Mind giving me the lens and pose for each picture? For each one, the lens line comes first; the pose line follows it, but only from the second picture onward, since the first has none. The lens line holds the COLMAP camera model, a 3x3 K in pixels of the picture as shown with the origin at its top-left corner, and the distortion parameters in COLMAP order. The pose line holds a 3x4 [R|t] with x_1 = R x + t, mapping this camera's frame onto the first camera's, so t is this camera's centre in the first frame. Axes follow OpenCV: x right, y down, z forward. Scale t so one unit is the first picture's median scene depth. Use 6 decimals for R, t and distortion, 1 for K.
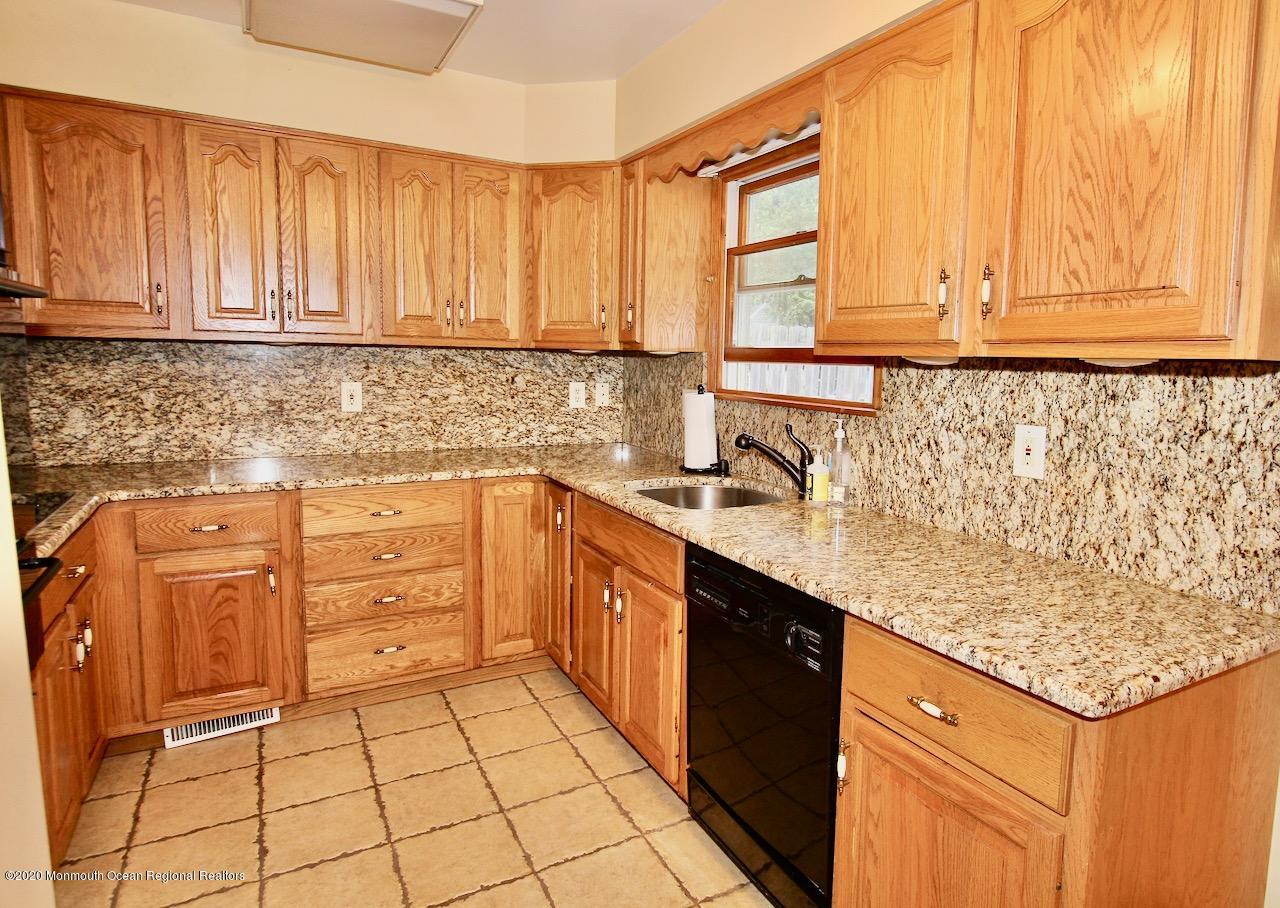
lens RADIAL K [[718.5, 0, 640.7], [0, 718.5, 436.2], [0, 0, 1]] dist [0.002449, 0.000940]
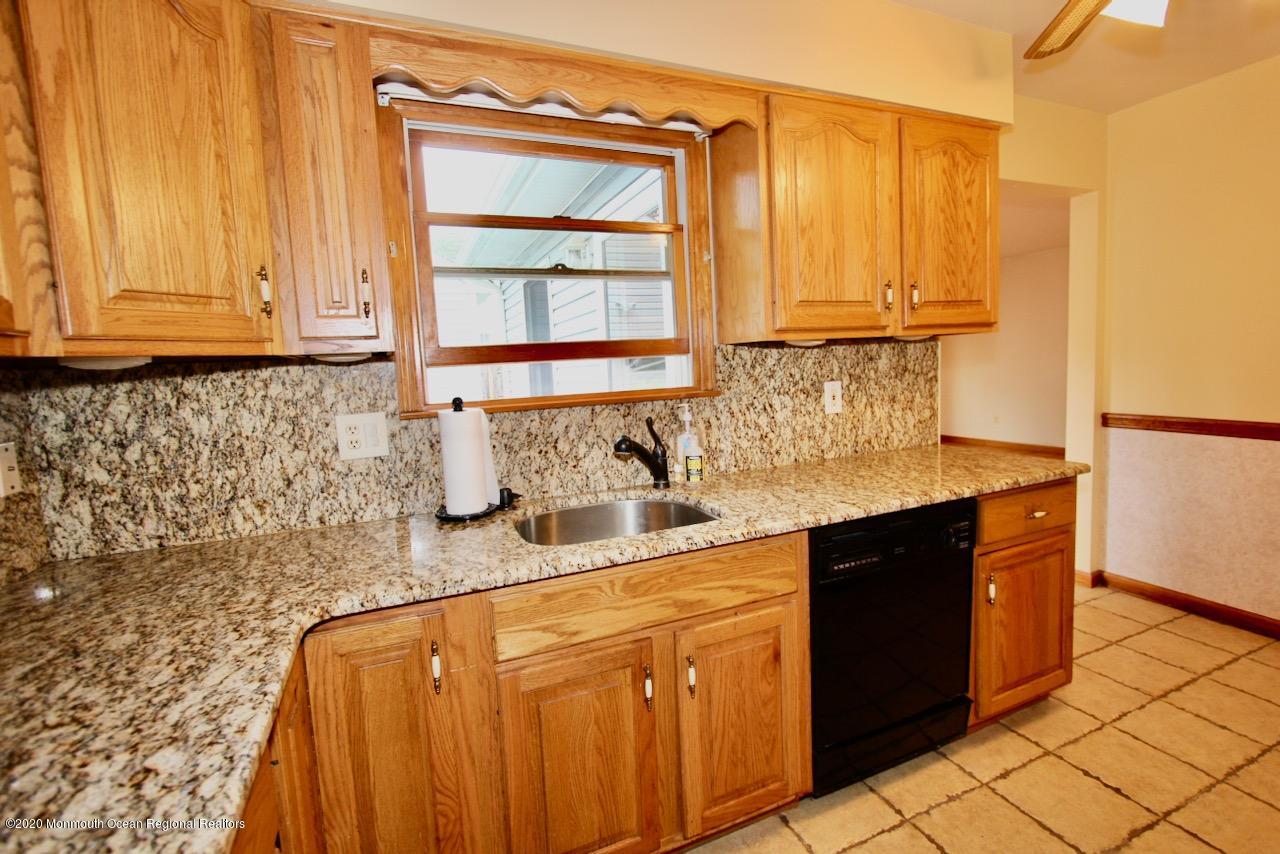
lens RADIAL K [[623.5, 0, 640.0], [0, 623.5, 427.0], [0, 0, 1]] dist [-0.002573, -0.000150]
pose [[0.063711, -0.126037, 0.989978, -0.120915], [0.160070, 0.980440, 0.114522, -0.019569], [-0.985047, 0.151169, 0.082640, 0.178854]]
